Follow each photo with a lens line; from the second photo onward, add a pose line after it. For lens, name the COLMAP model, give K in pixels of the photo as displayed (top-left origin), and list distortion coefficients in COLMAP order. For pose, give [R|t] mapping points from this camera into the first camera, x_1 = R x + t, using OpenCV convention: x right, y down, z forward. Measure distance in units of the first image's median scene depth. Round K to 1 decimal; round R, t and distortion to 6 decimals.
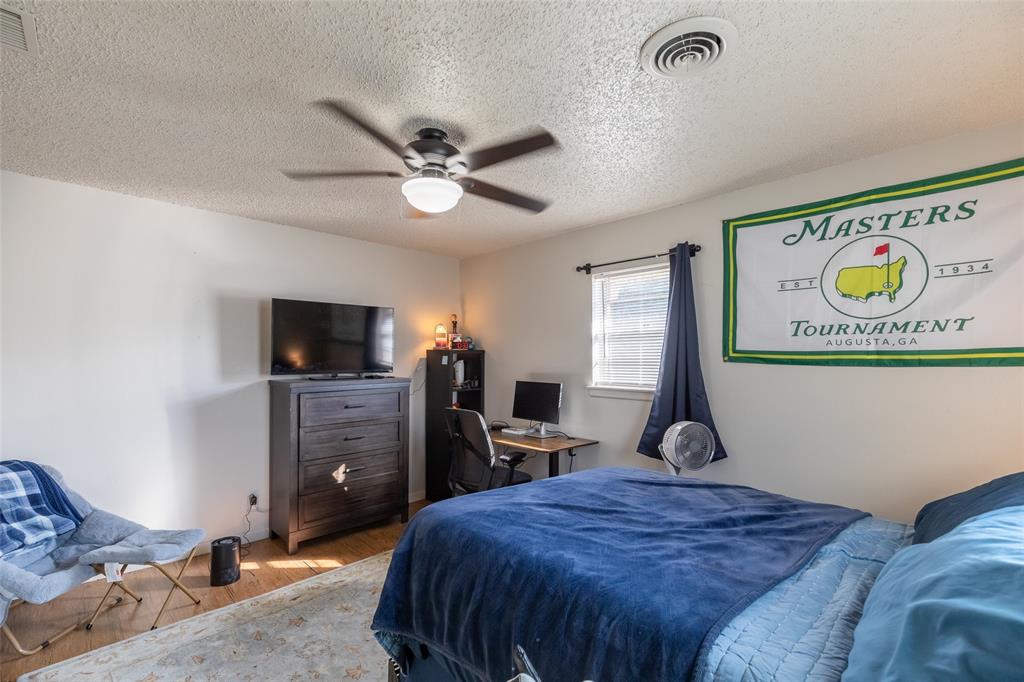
lens RADIAL K [[459.3, 0, 509.4], [0, 459.3, 345.5], [0, 0, 1]] dist [0.003936, 0.000042]
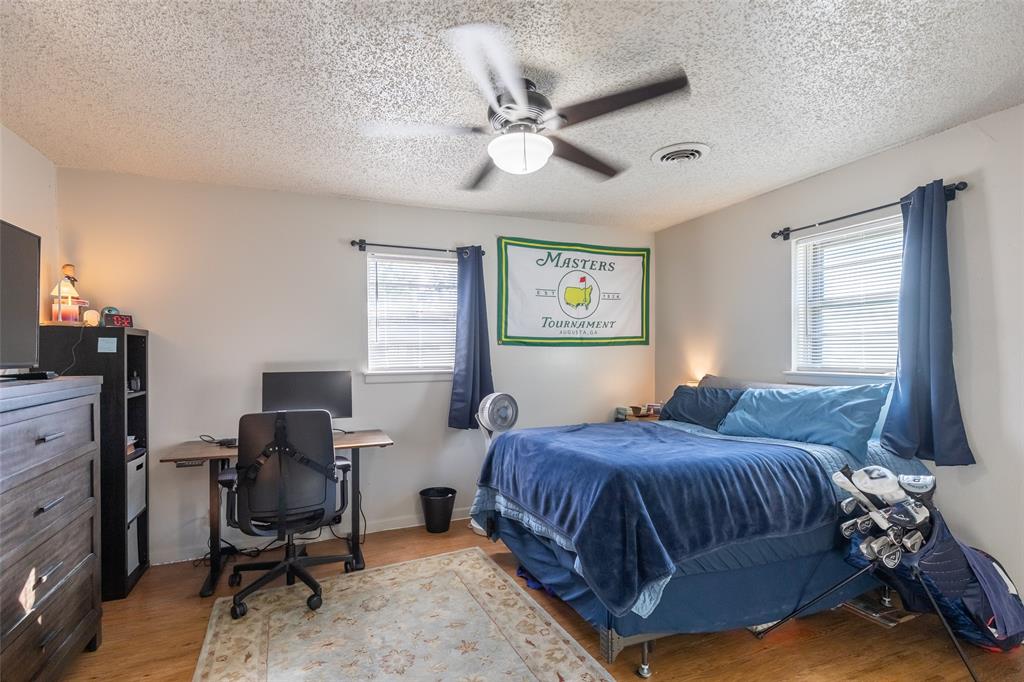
lens RADIAL K [[459.3, 0, 509.4], [0, 459.3, 348.1], [0, 0, 1]] dist [0.003936, 0.000042]
pose [[0.373682, 0.008031, 0.927522, -0.839943], [-0.011656, 0.999924, -0.003962, 0.056927], [-0.927484, -0.009331, 0.373747, 0.564992]]
